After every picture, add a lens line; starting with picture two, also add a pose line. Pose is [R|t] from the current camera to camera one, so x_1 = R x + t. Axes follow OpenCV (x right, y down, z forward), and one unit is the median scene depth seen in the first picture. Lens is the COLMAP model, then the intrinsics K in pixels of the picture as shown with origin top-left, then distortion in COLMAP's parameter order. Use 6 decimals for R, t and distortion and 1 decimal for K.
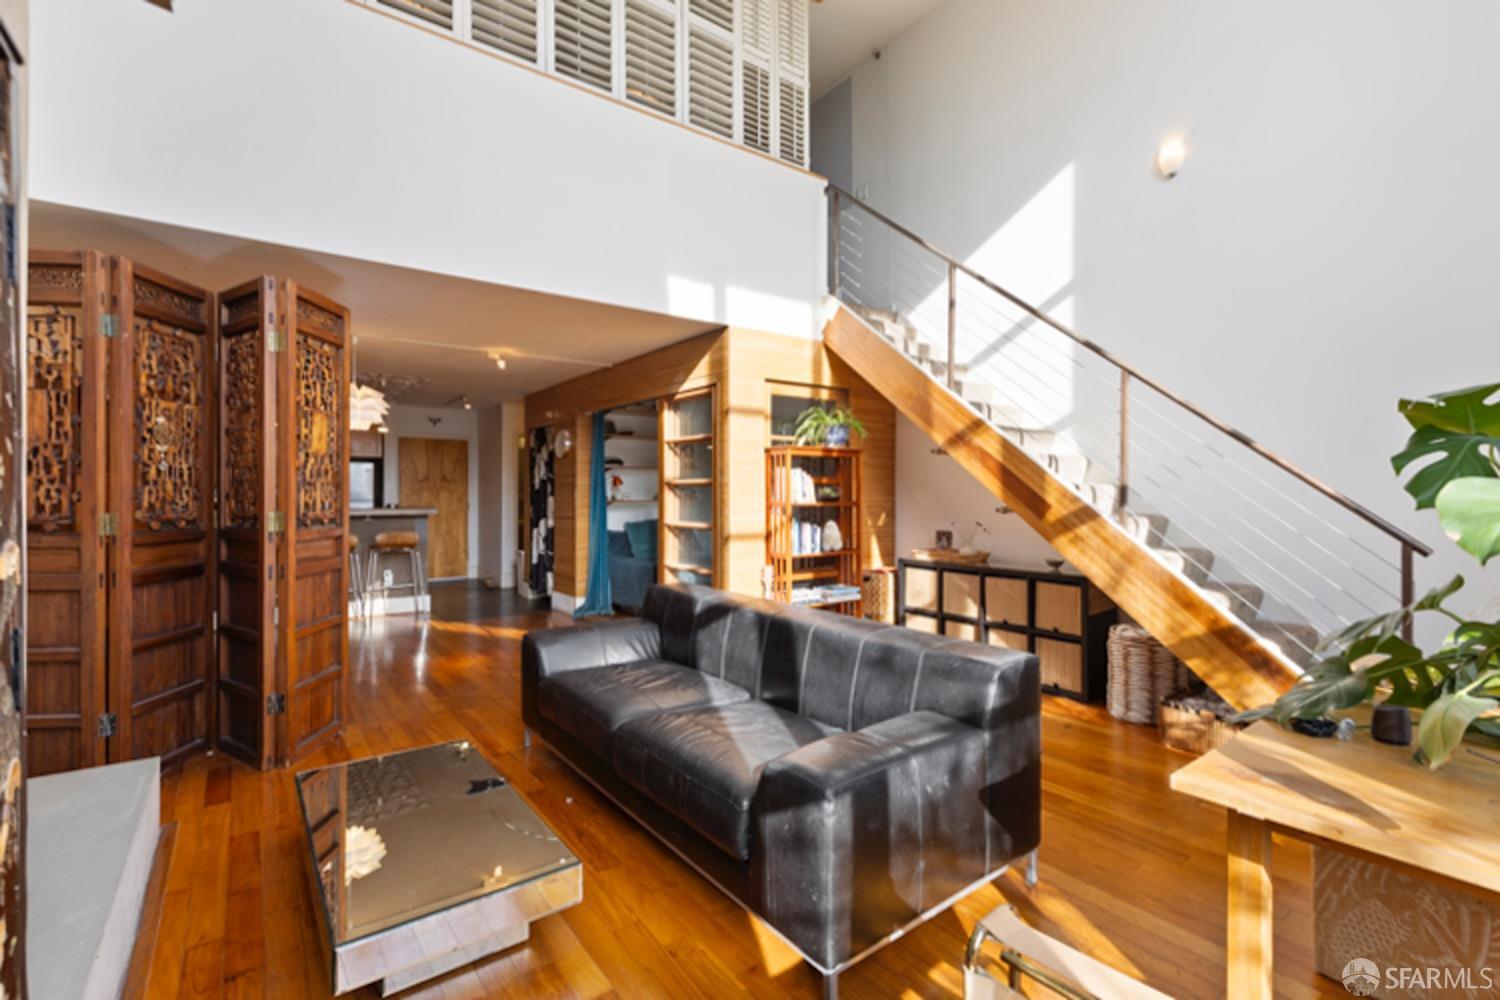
lens RADIAL K [[666.8, 0, 752.8], [0, 666.8, 493.3], [0, 0, 1]] dist [0.001474, -0.000302]
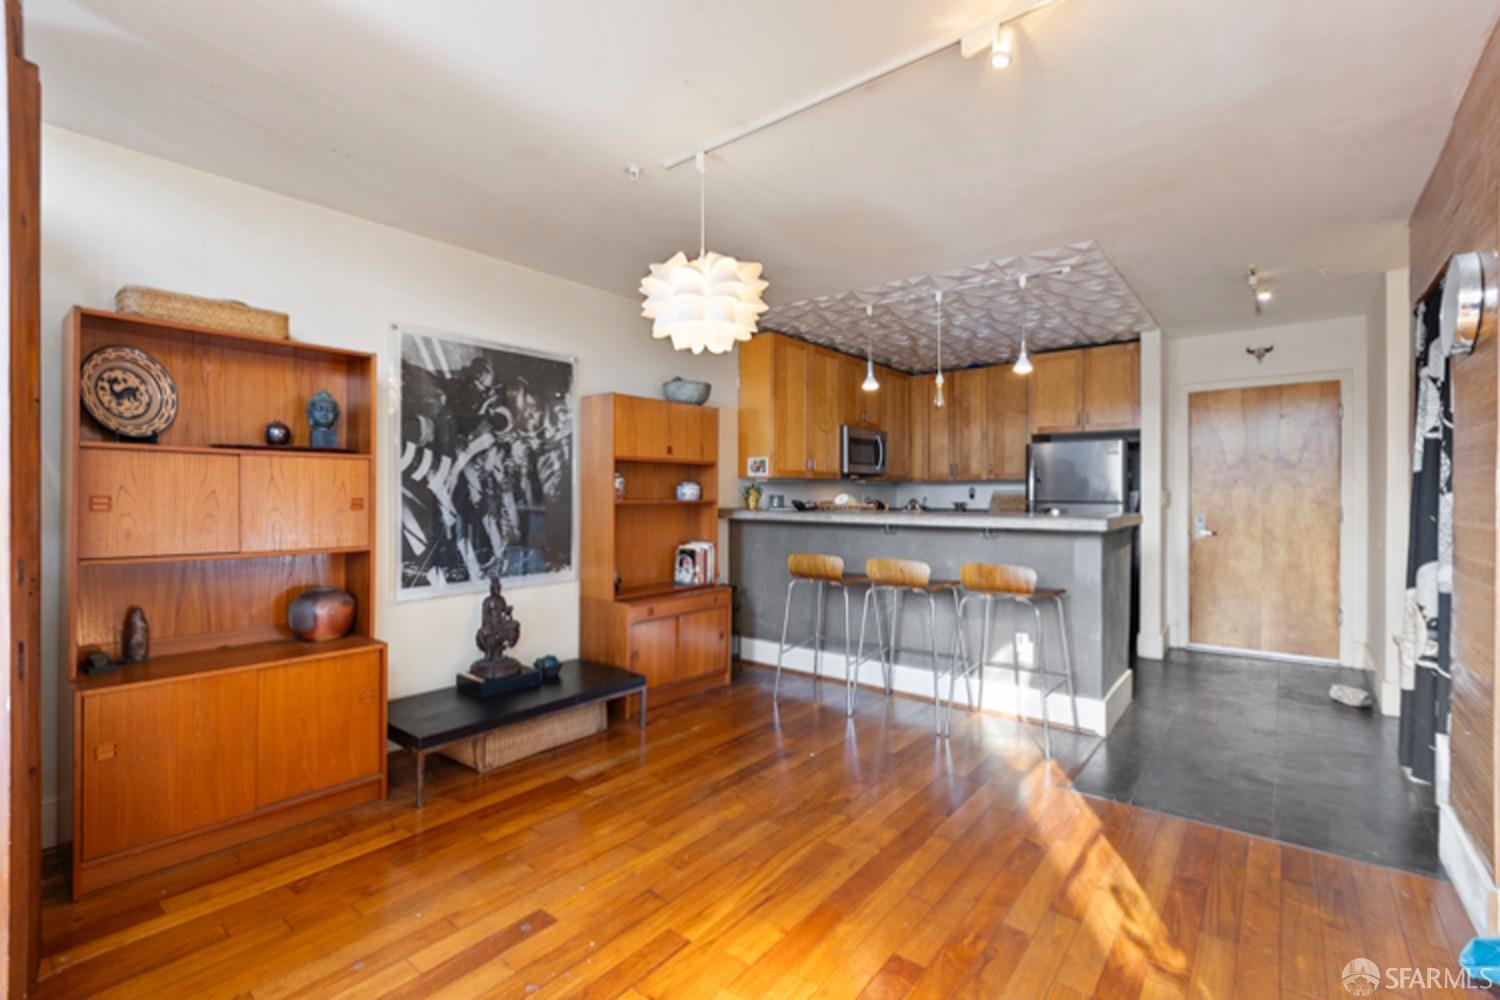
lens RADIAL K [[664.1, 0, 751.6], [0, 664.1, 496.4], [0, 0, 1]] dist [0.002117, 0.000073]
pose [[0.245472, 0.001045, -0.969403, -0.069335], [0.001625, 0.999998, 0.001489, 0.004369], [0.969402, -0.001941, 0.245469, 0.505349]]
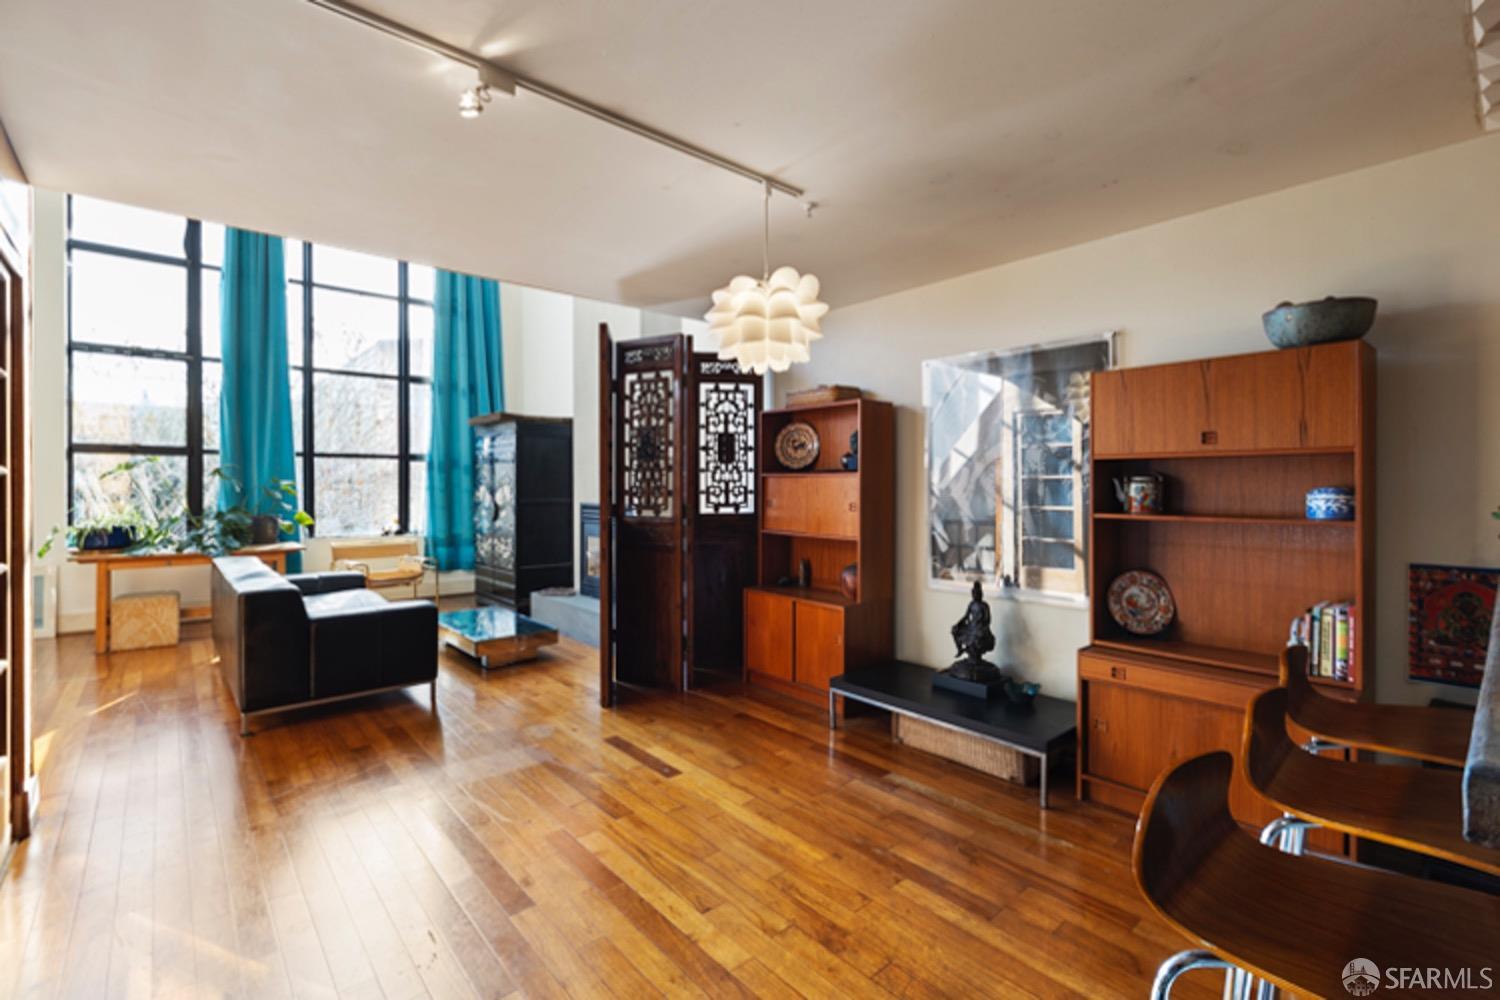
lens RADIAL K [[666.8, 0, 752.8], [0, 666.8, 493.3], [0, 0, 1]] dist [0.001474, -0.000302]
pose [[-0.997064, 0.002338, -0.076535, -0.302346], [0.001492, 0.999937, 0.011111, -0.005911], [0.076556, 0.010965, -0.997005, 0.823831]]
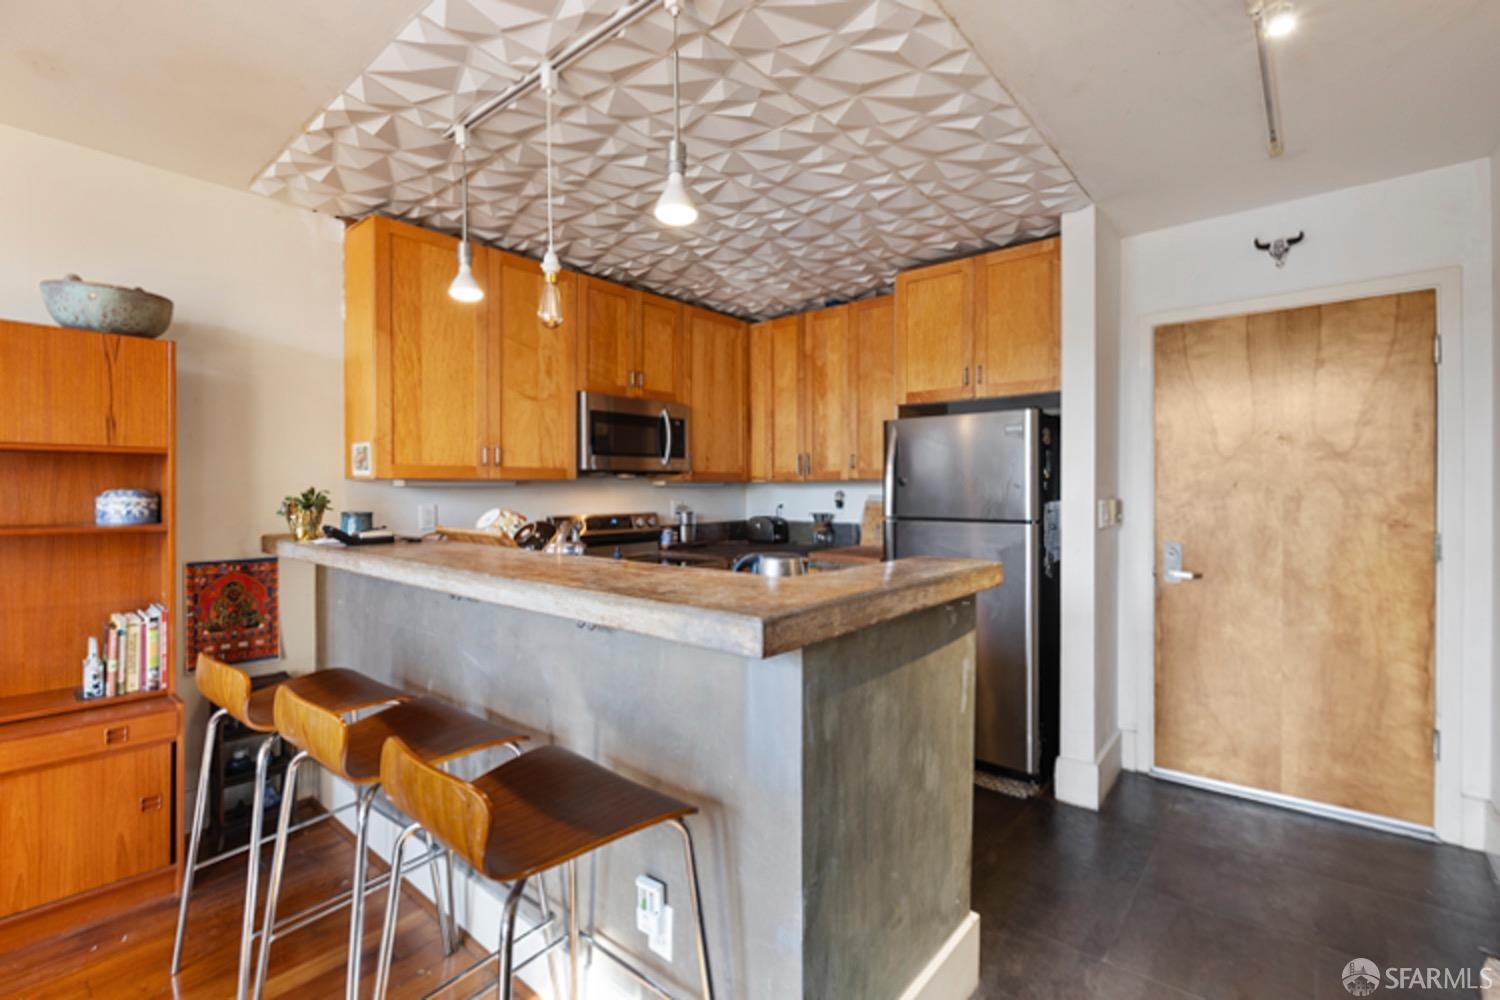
lens RADIAL K [[666.8, 0, 752.8], [0, 666.8, 493.3], [0, 0, 1]] dist [0.001474, -0.000302]
pose [[0.220919, 0.001572, -0.975291, -0.258766], [0.003223, 0.999992, 0.002342, -0.003640], [0.975287, -0.003661, 0.220912, 0.750378]]
